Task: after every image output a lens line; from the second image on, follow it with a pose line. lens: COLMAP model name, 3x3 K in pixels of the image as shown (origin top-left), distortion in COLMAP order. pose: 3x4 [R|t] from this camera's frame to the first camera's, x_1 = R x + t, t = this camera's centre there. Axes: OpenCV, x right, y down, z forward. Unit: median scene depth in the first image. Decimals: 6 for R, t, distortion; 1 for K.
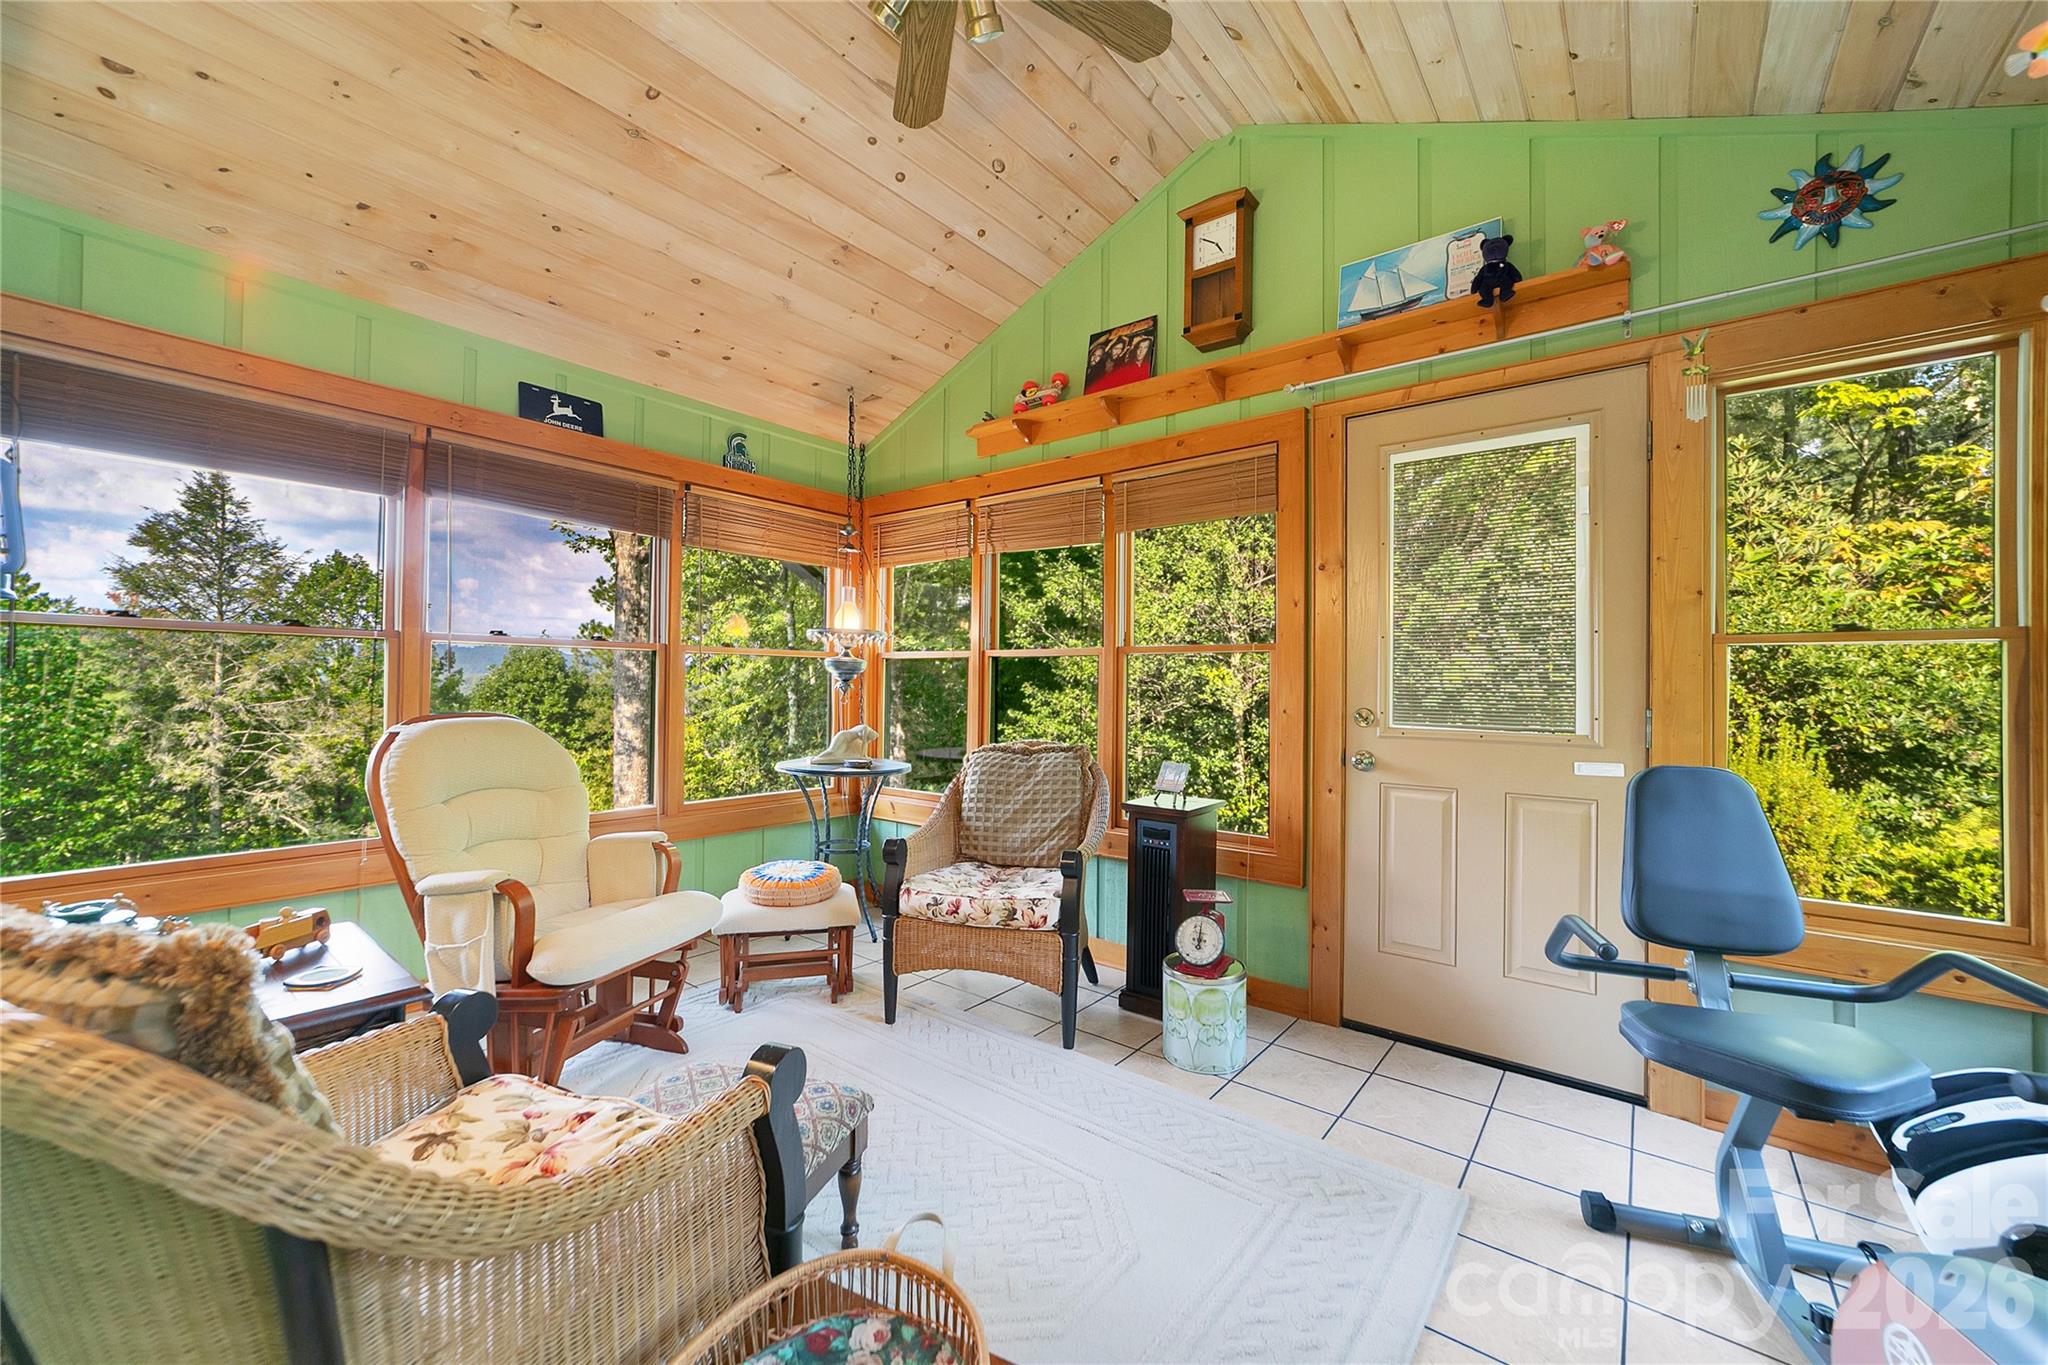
lens RADIAL K [[808.3, 0, 1017.3], [0, 808.3, 676.1], [0, 0, 1]] dist [-0.013582, 0.008812]
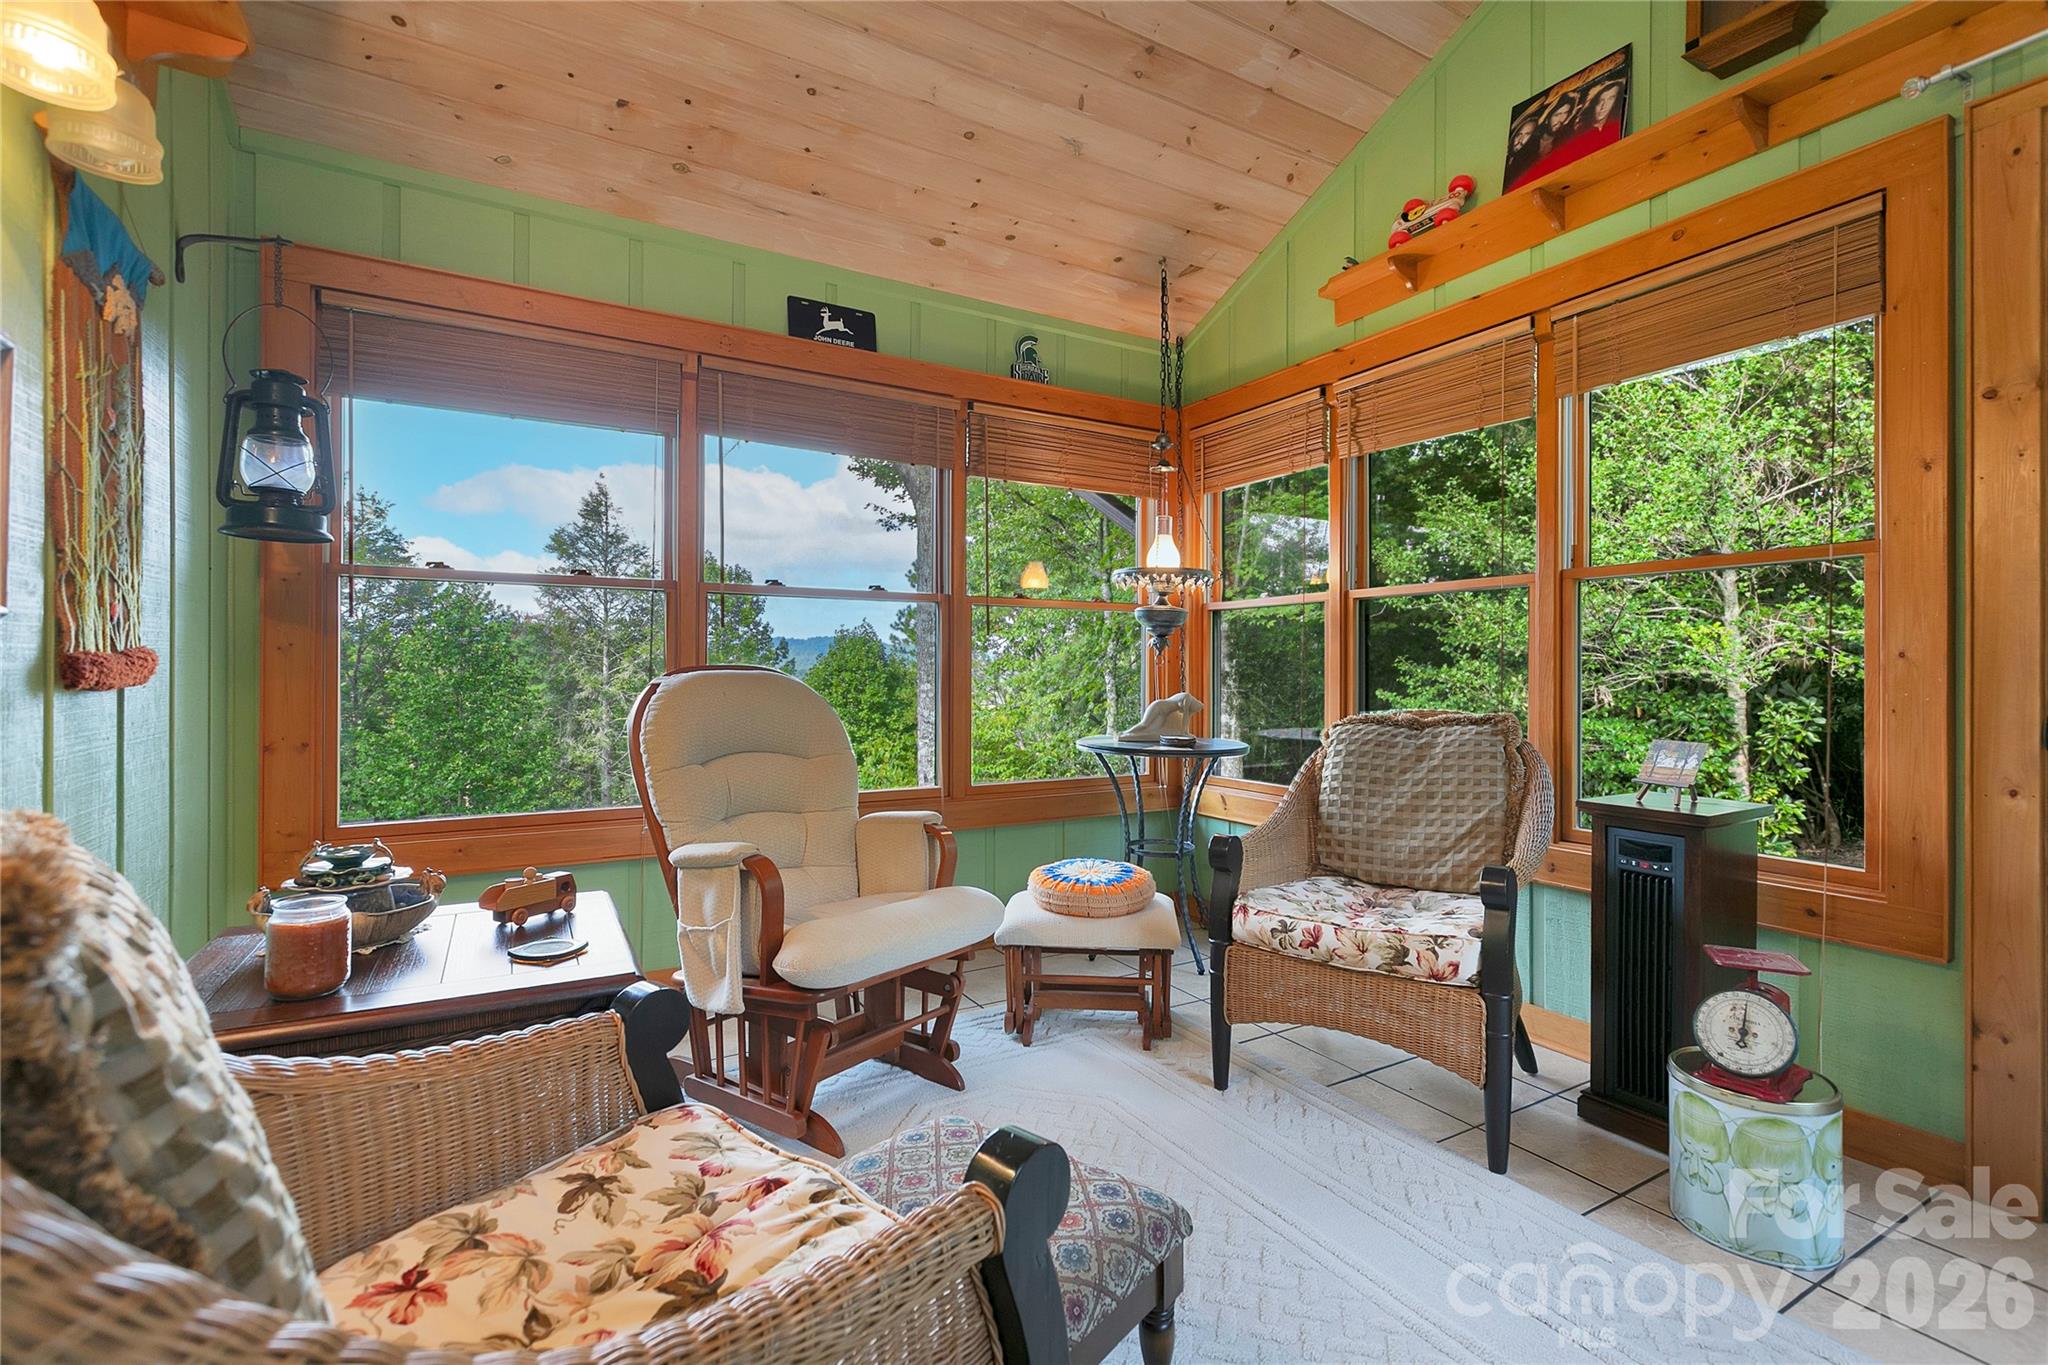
lens RADIAL K [[923.6, 0, 1028.0], [0, 923.6, 669.6], [0, 0, 1]] dist [0.005586, 0.000525]
pose [[0.934142, -0.010274, -0.356754, -0.016618], [0.011462, 0.999934, 0.001216, 0.043109], [0.356718, -0.005225, 0.934197, 0.140981]]
